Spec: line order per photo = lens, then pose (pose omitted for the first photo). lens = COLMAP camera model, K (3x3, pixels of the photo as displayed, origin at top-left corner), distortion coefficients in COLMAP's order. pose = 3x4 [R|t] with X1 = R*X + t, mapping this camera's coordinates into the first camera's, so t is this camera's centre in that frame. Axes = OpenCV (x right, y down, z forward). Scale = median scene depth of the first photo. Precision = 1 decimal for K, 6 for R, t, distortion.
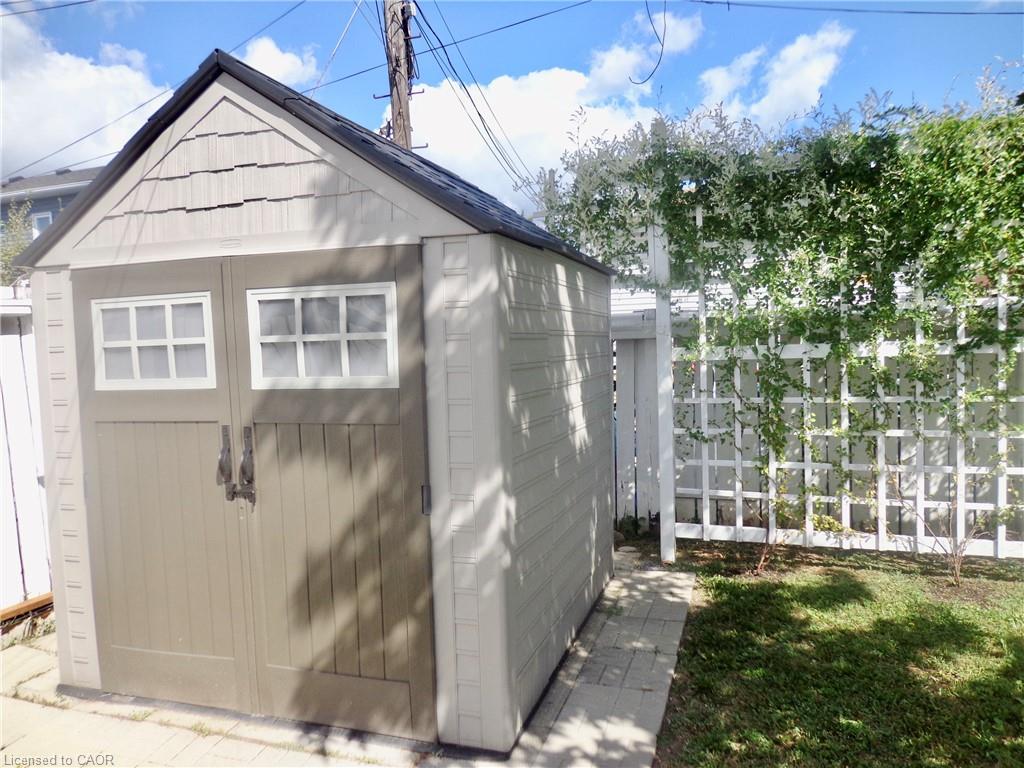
lens RADIAL K [[762.1, 0, 506.9], [0, 762.1, 387.3], [0, 0, 1]] dist [0.008121, 0.004295]
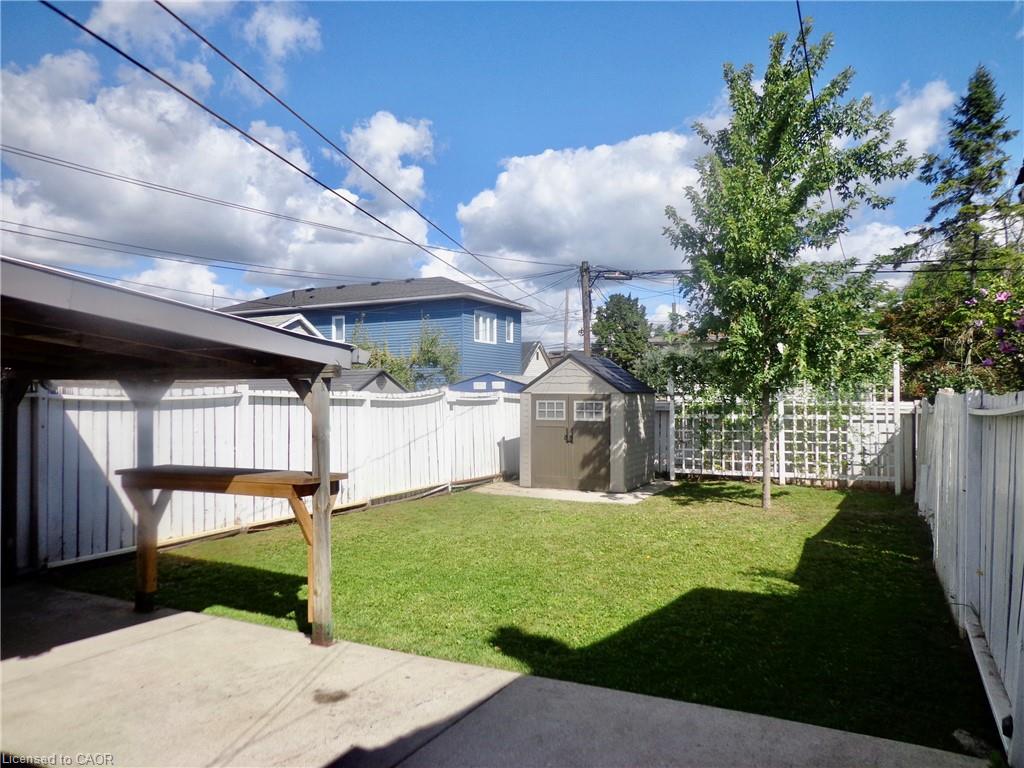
lens RADIAL K [[754.3, 0, 512.0], [0, 754.3, 384.0], [0, 0, 1]] dist [-0.006194, -0.003246]
pose [[0.991193, 0.027316, -0.129581, -0.068318], [-0.036583, 0.996898, -0.069684, 0.080953], [0.127275, 0.073811, 0.989117, -2.613352]]
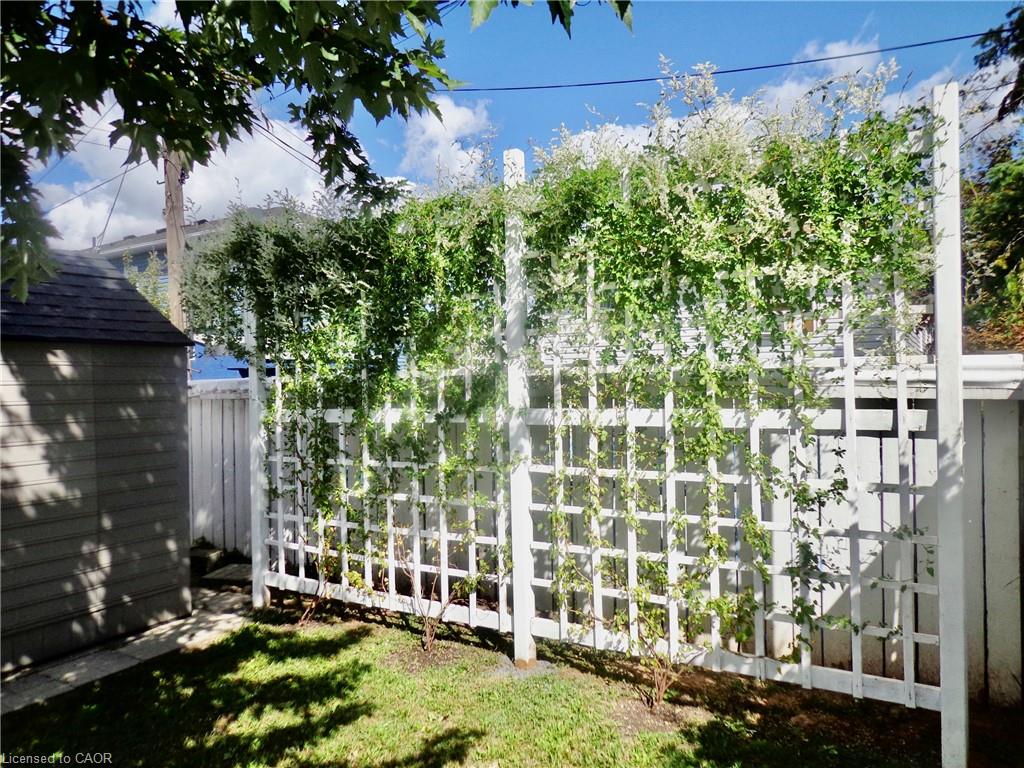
lens RADIAL K [[756.9, 0, 512.0], [0, 756.9, 384.0], [0, 0, 1]] dist [0.011736, 0.002129]
pose [[0.975219, 0.015380, -0.220705, 0.911964], [-0.027438, 0.998287, -0.051675, -0.045382], [0.219532, 0.056451, 0.973971, 0.022425]]
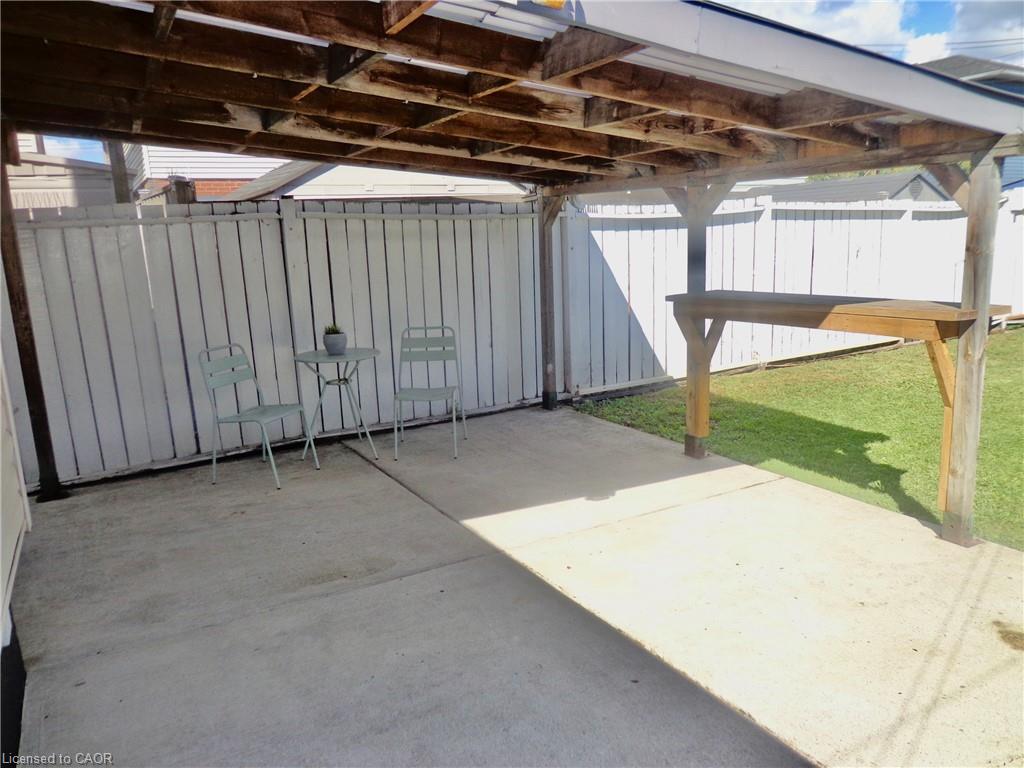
lens RADIAL K [[756.9, 0, 512.0], [0, 756.9, 384.0], [0, 0, 1]] dist [0.011736, 0.002129]
pose [[0.768427, 0.129840, -0.626626, -0.367889], [-0.024189, 0.984394, 0.174309, 0.102595], [0.639480, -0.118787, 0.759576, -2.413601]]
